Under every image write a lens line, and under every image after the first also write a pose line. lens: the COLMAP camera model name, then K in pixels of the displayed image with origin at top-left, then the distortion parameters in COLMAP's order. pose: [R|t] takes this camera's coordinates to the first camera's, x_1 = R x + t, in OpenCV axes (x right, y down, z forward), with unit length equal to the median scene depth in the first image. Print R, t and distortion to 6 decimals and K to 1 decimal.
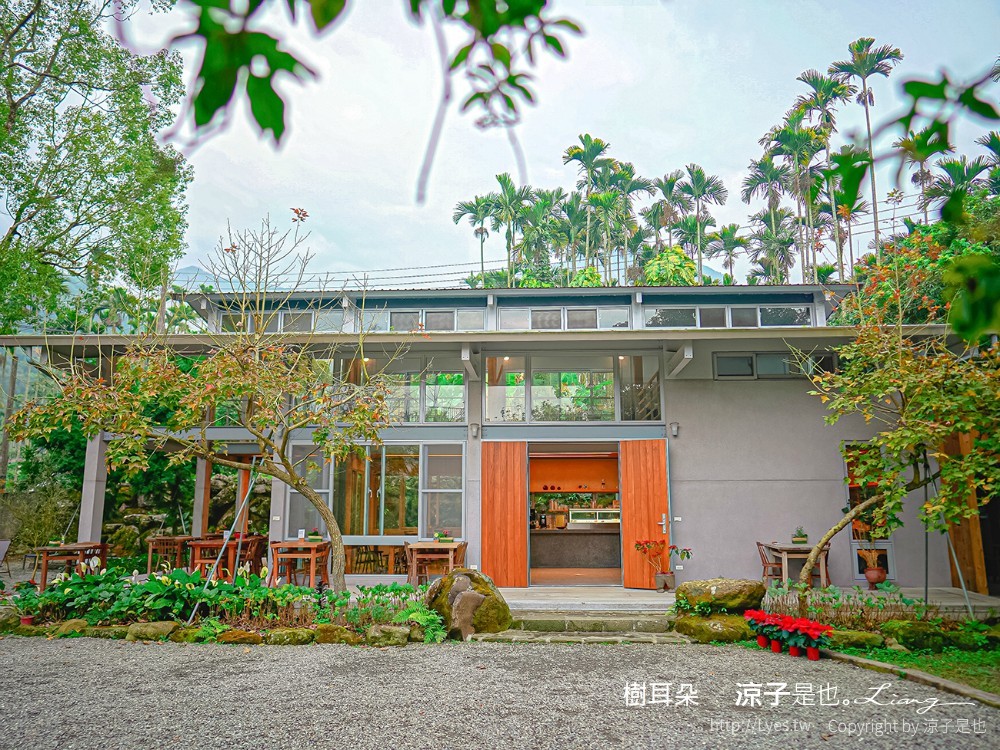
lens RADIAL K [[751.5, 0, 500.0], [0, 751.5, 375.0], [0, 0, 1]] dist [-0.011394, 0.003855]
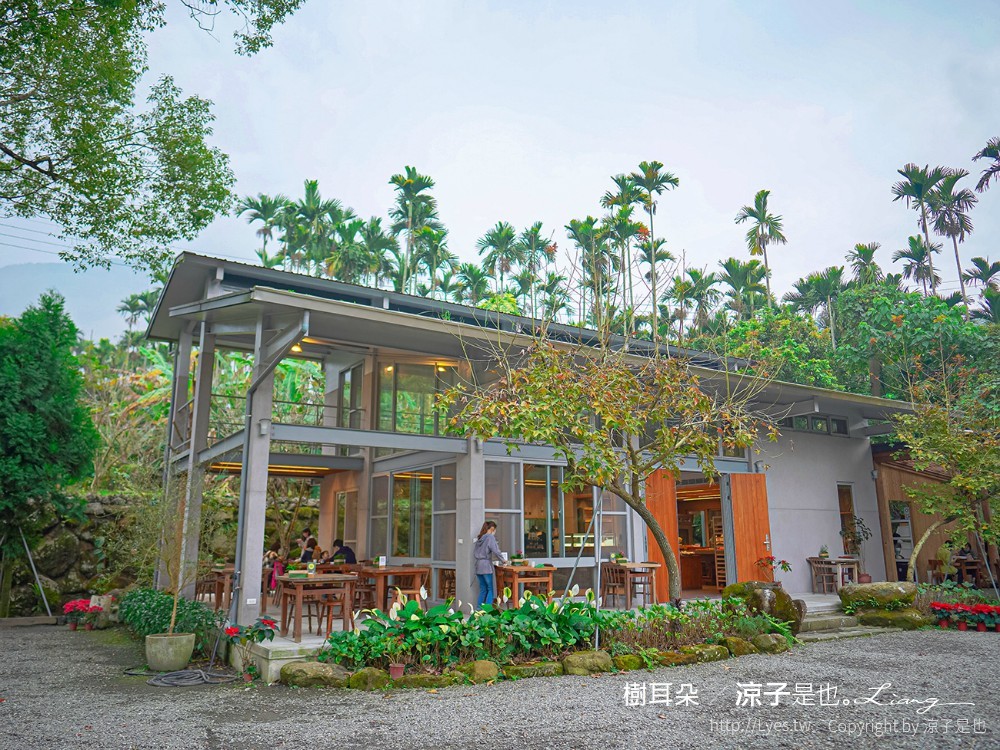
lens RADIAL K [[751.5, 0, 500.0], [0, 751.5, 375.0], [0, 0, 1]] dist [-0.011394, 0.003855]
pose [[0.806357, 0.123673, 0.578354, -0.462356], [-0.100177, 0.992323, -0.072525, 0.030422], [-0.582883, 0.000543, 0.812556, 0.134059]]
